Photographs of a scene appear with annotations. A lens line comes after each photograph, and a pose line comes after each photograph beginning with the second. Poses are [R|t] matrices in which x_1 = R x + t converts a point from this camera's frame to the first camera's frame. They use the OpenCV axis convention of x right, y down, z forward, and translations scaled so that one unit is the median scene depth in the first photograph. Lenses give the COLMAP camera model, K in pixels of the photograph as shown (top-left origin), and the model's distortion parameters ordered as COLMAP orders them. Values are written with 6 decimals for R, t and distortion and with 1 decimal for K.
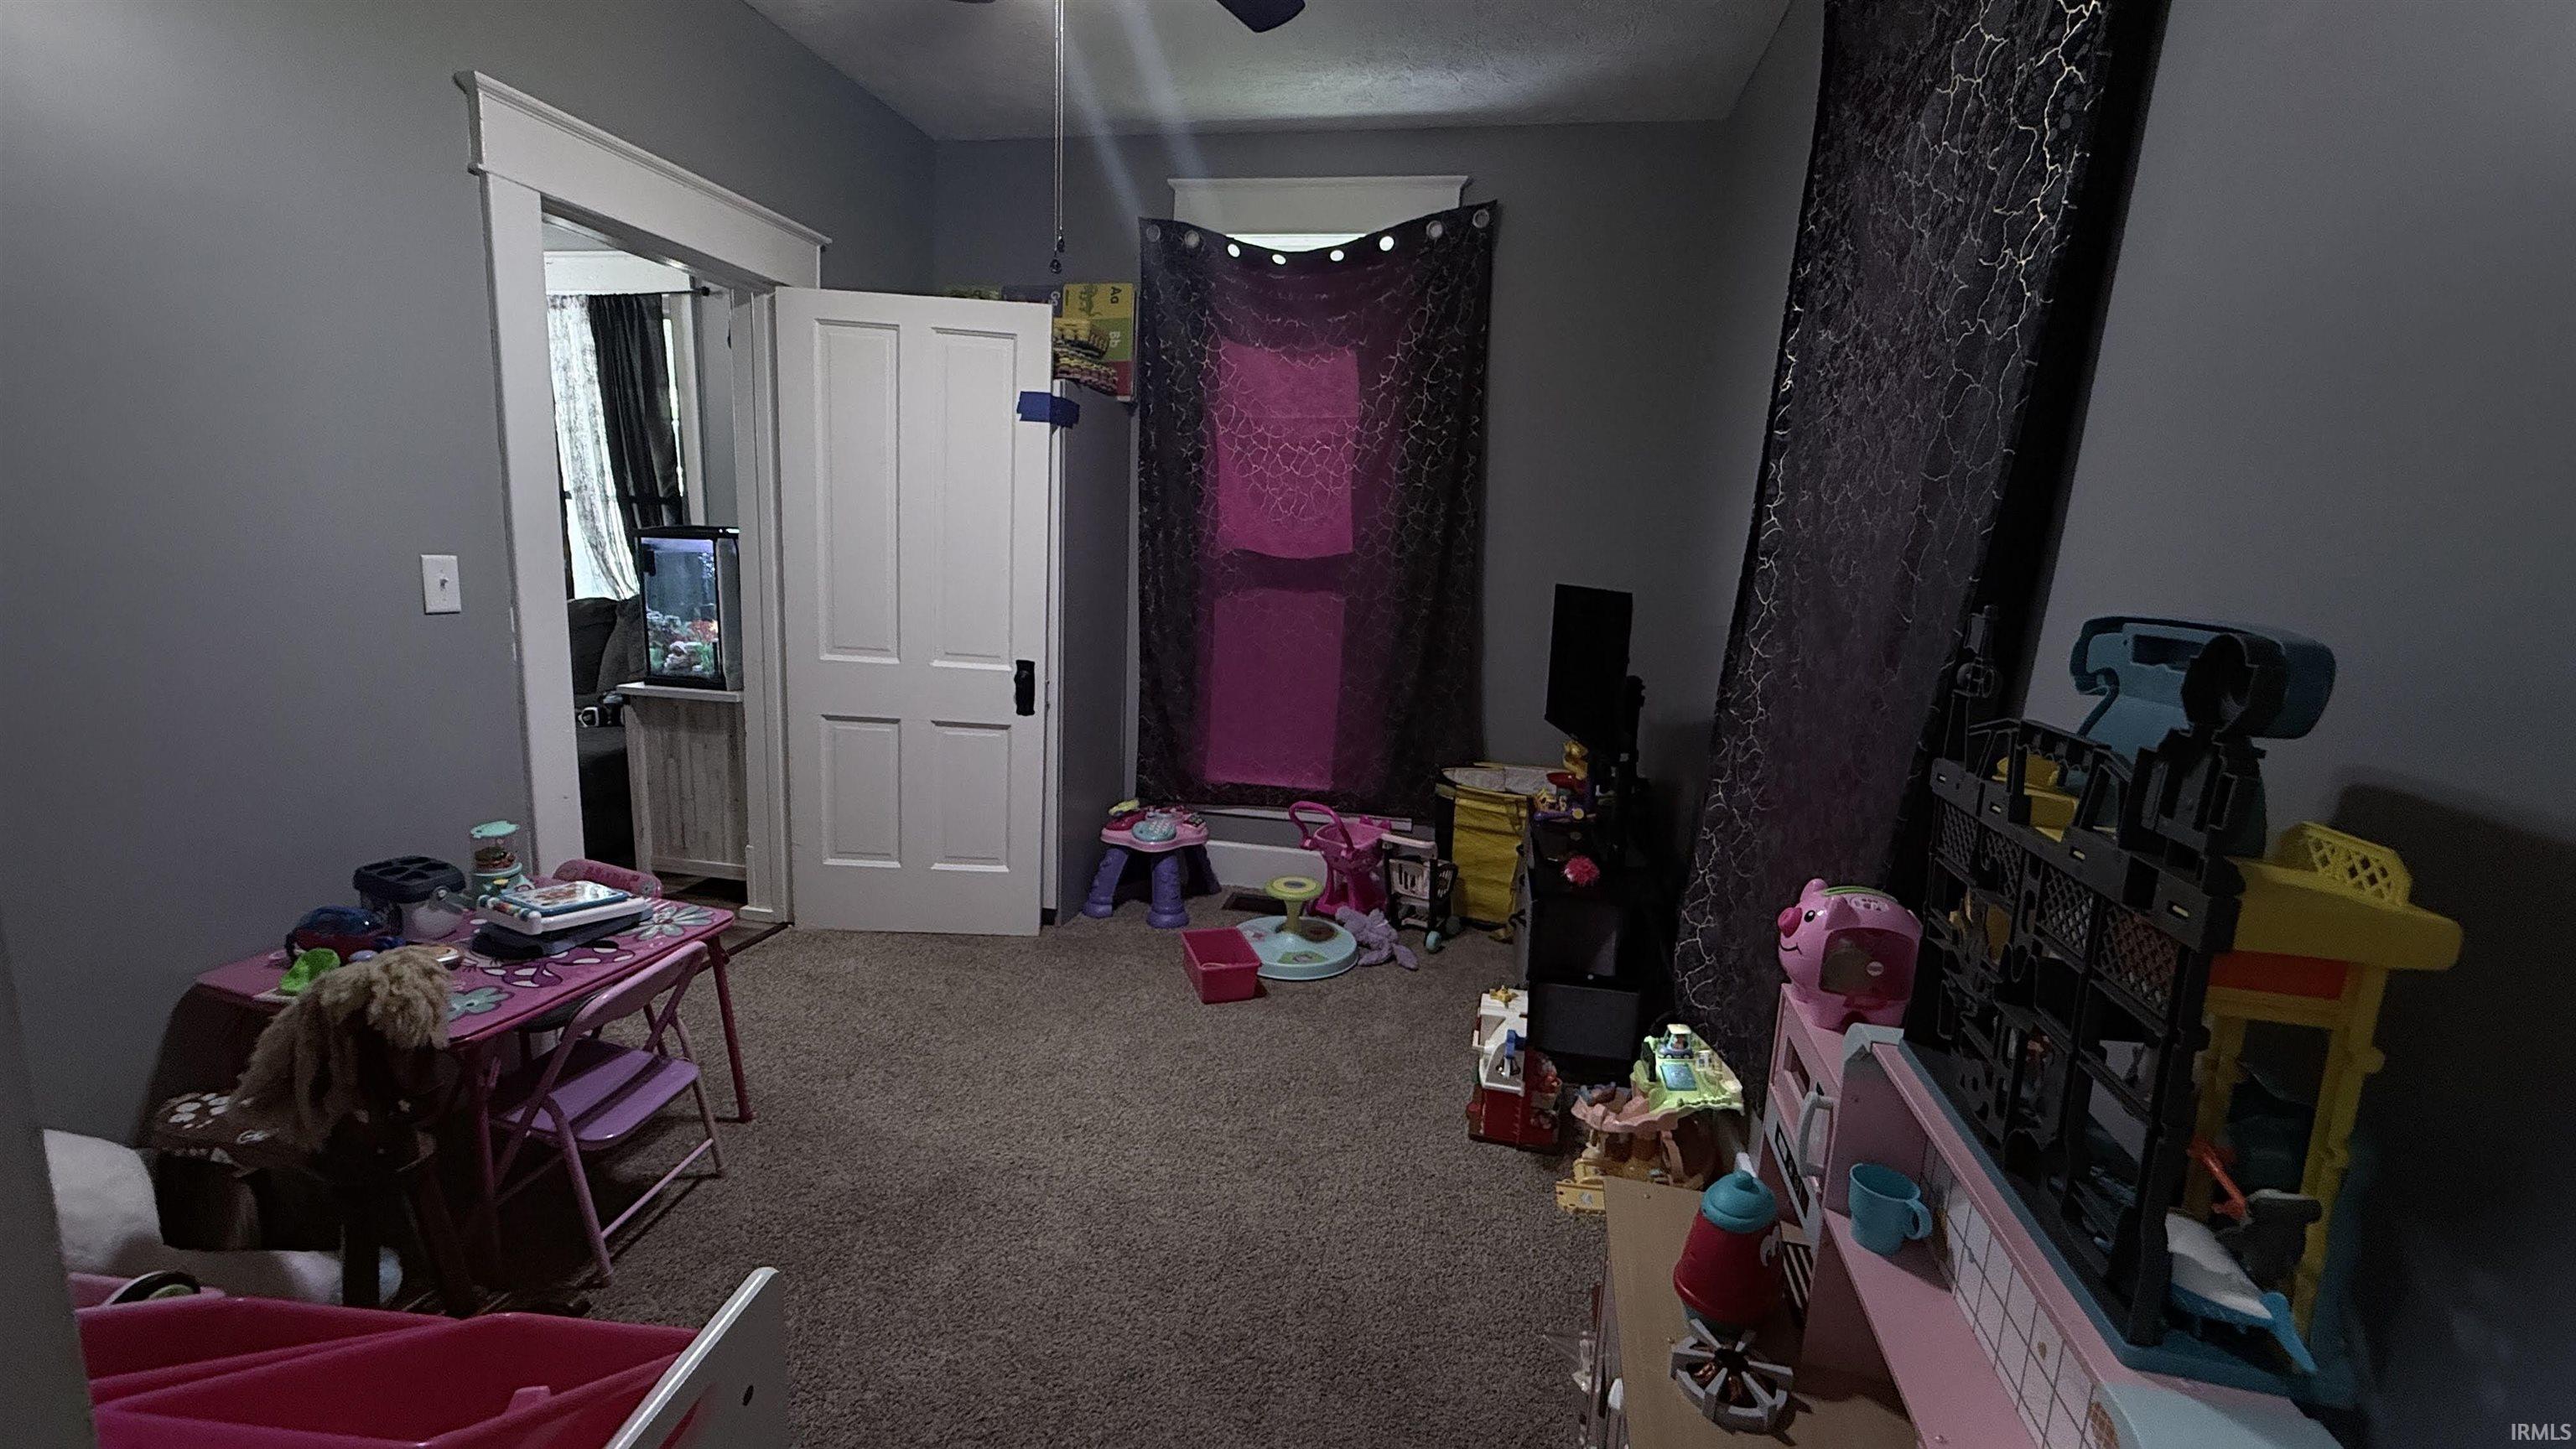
lens RADIAL K [[1038.1, 0, 1291.1], [0, 1038.1, 728.2], [0, 0, 1]] dist [0.000432, 0.000017]
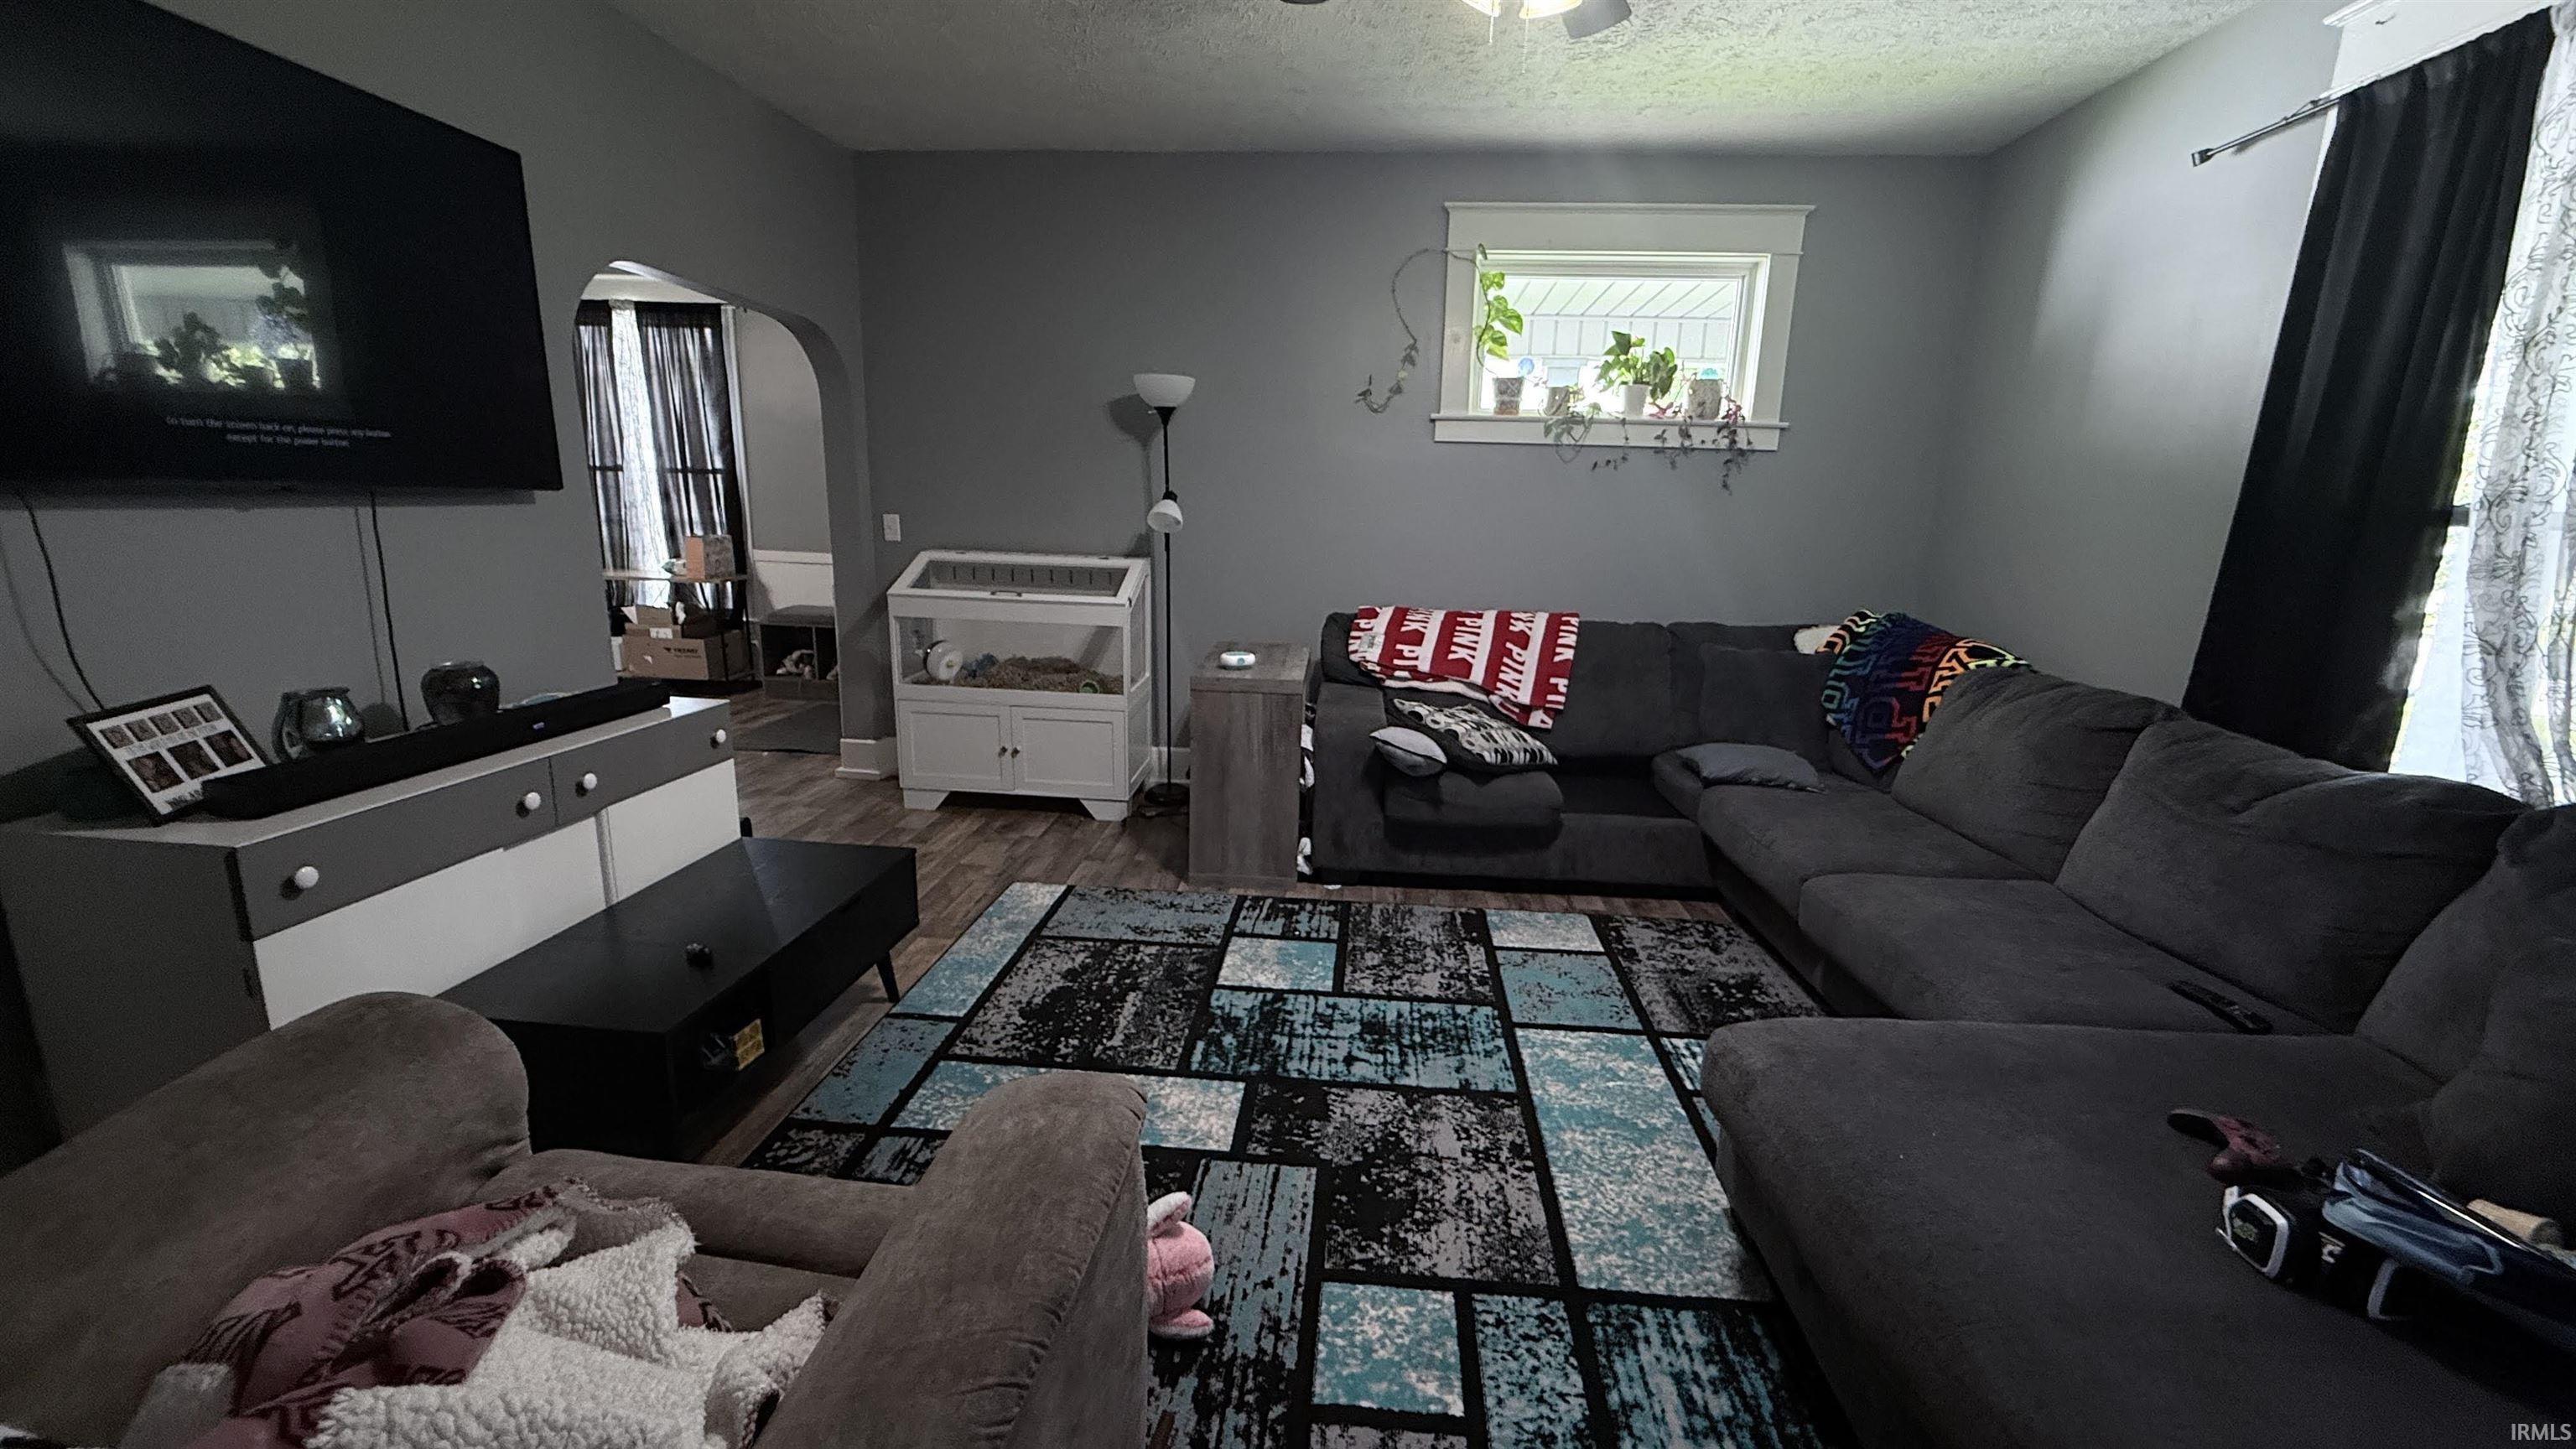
lens RADIAL K [[1038.1, 0, 1291.1], [0, 1038.1, 728.2], [0, 0, 1]] dist [0.000432, 0.000017]
pose [[0.127284, 0.175610, -0.976197, -0.363185], [-0.197498, 0.968981, 0.148561, -0.120387], [0.972005, 0.173887, 0.158018, 0.535388]]
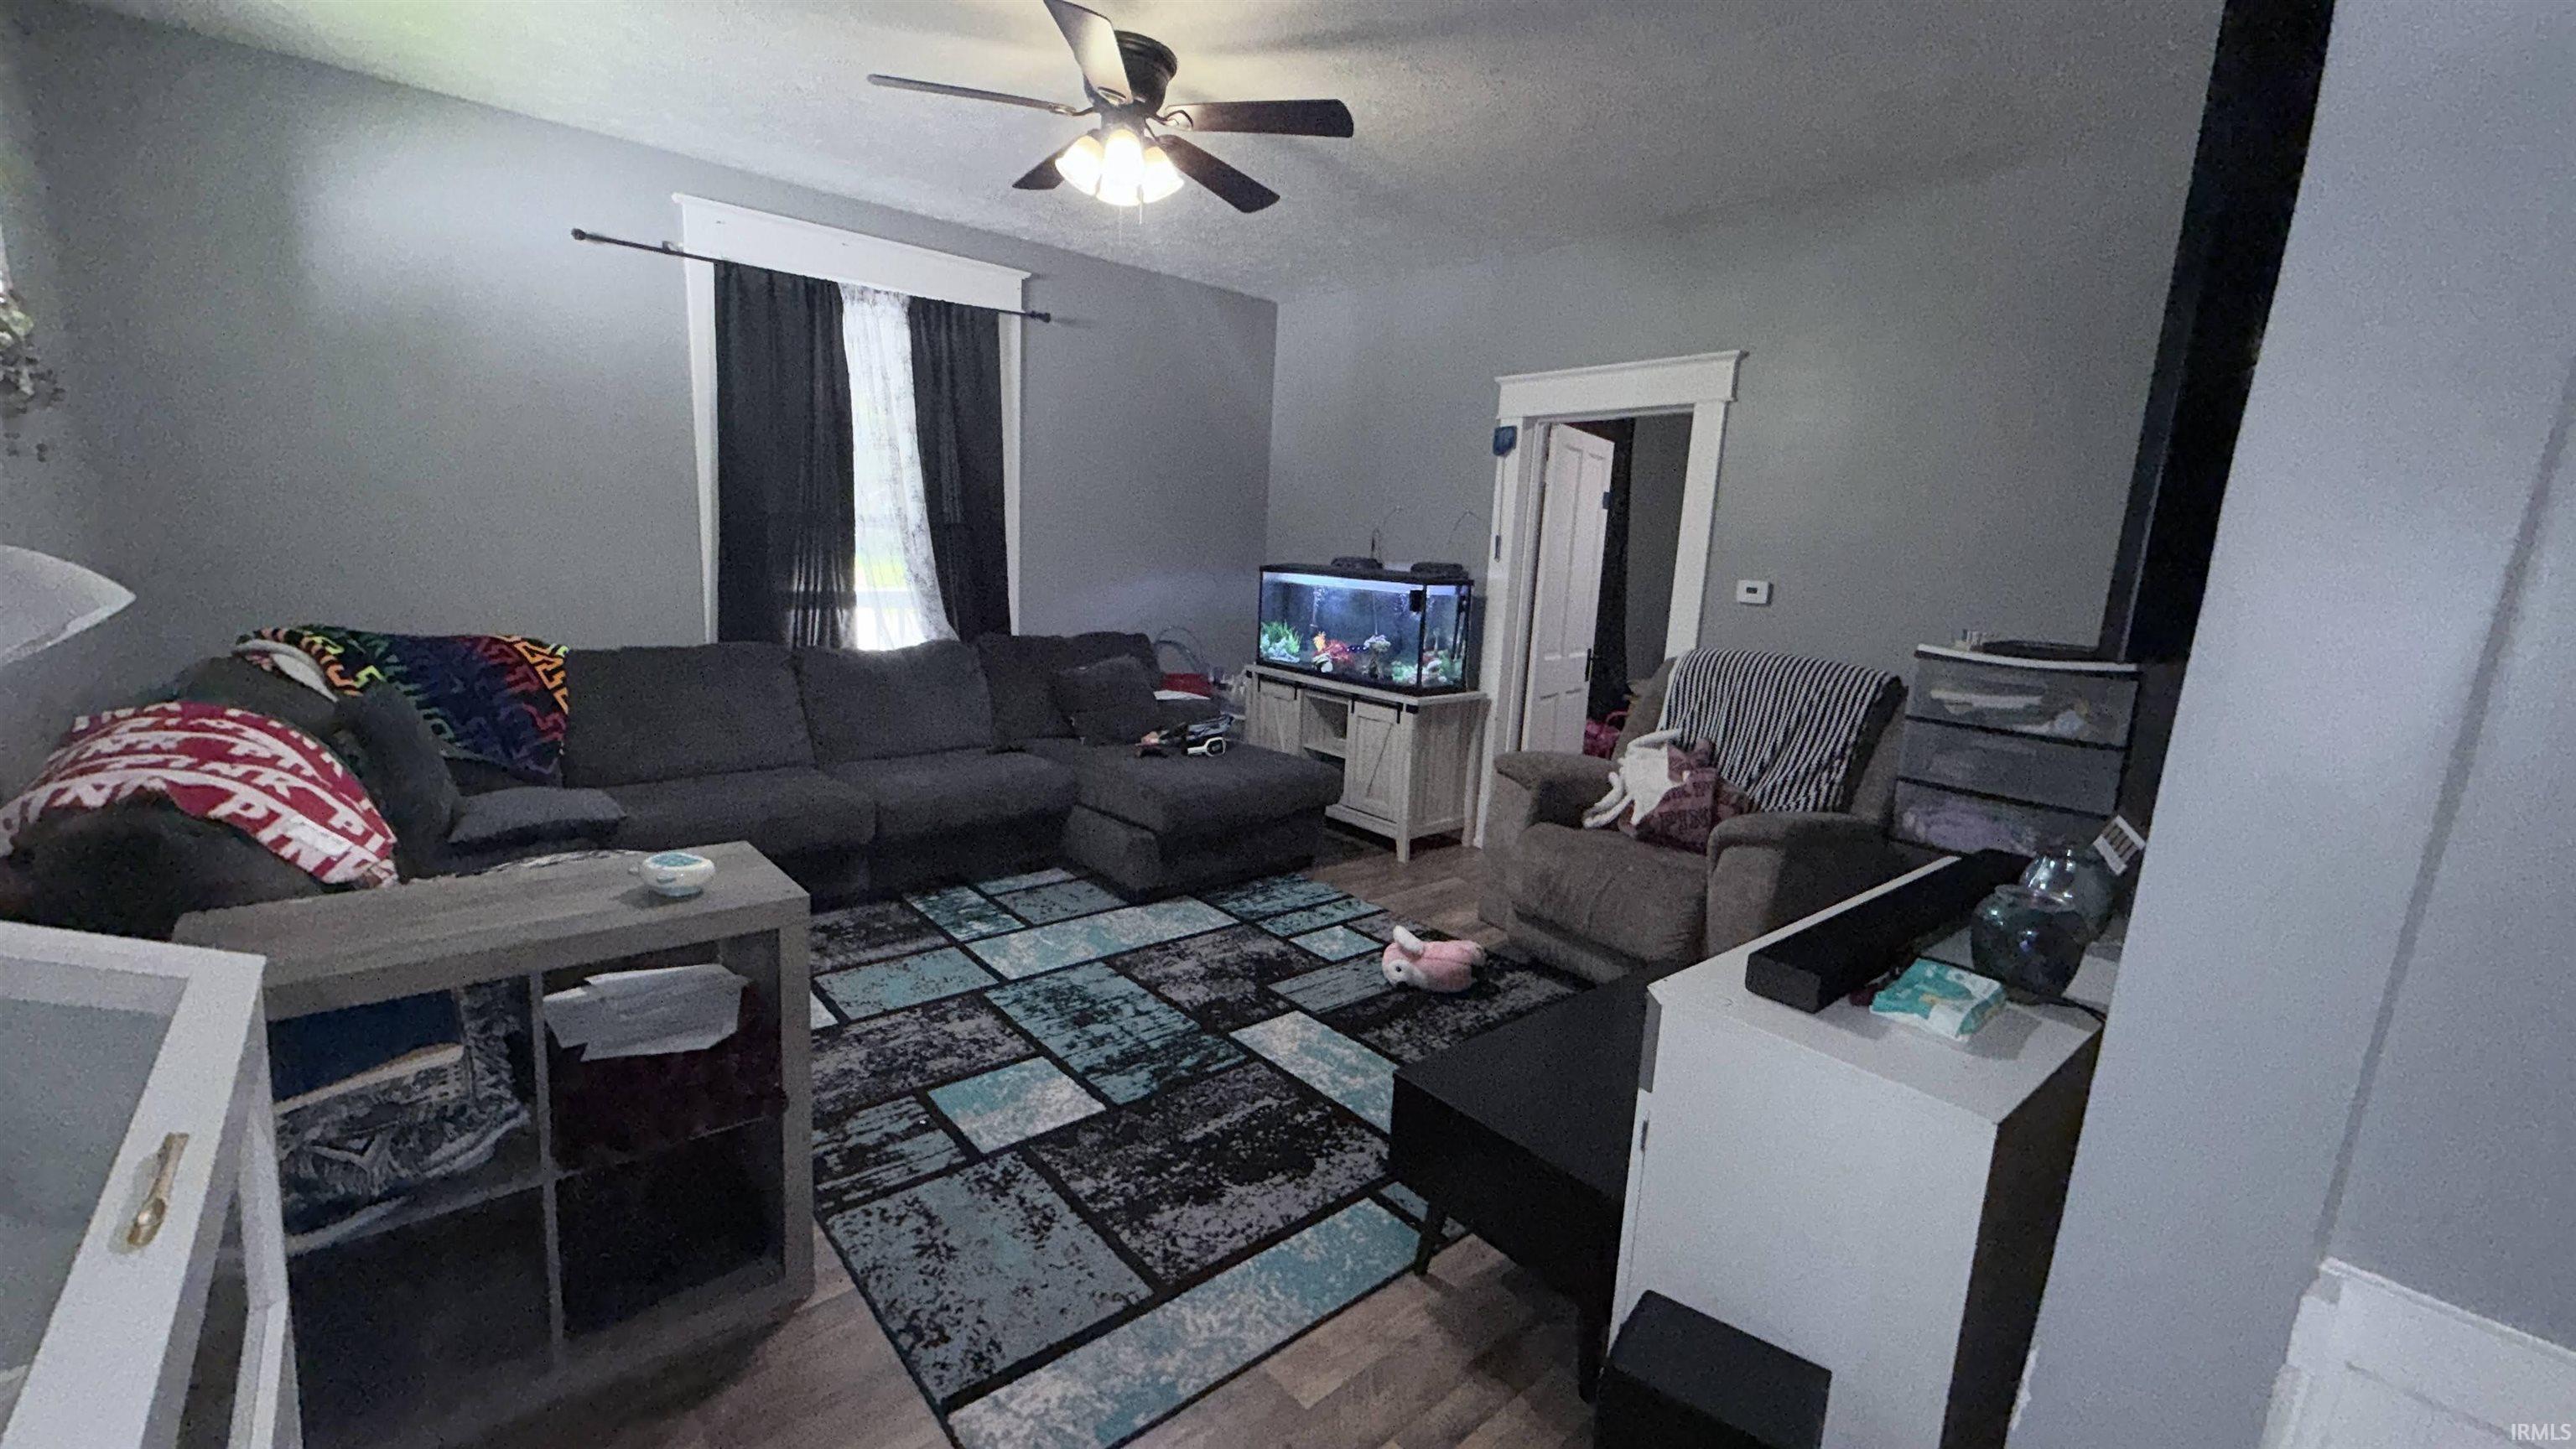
lens RADIAL K [[1038.1, 0, 1291.1], [0, 1038.1, 728.2], [0, 0, 1]] dist [0.000432, 0.000017]
pose [[0.600559, -0.154468, 0.784518, -1.226844], [0.119266, 0.987491, 0.103133, -0.110105], [-0.790636, 0.031629, 0.611470, 0.226447]]
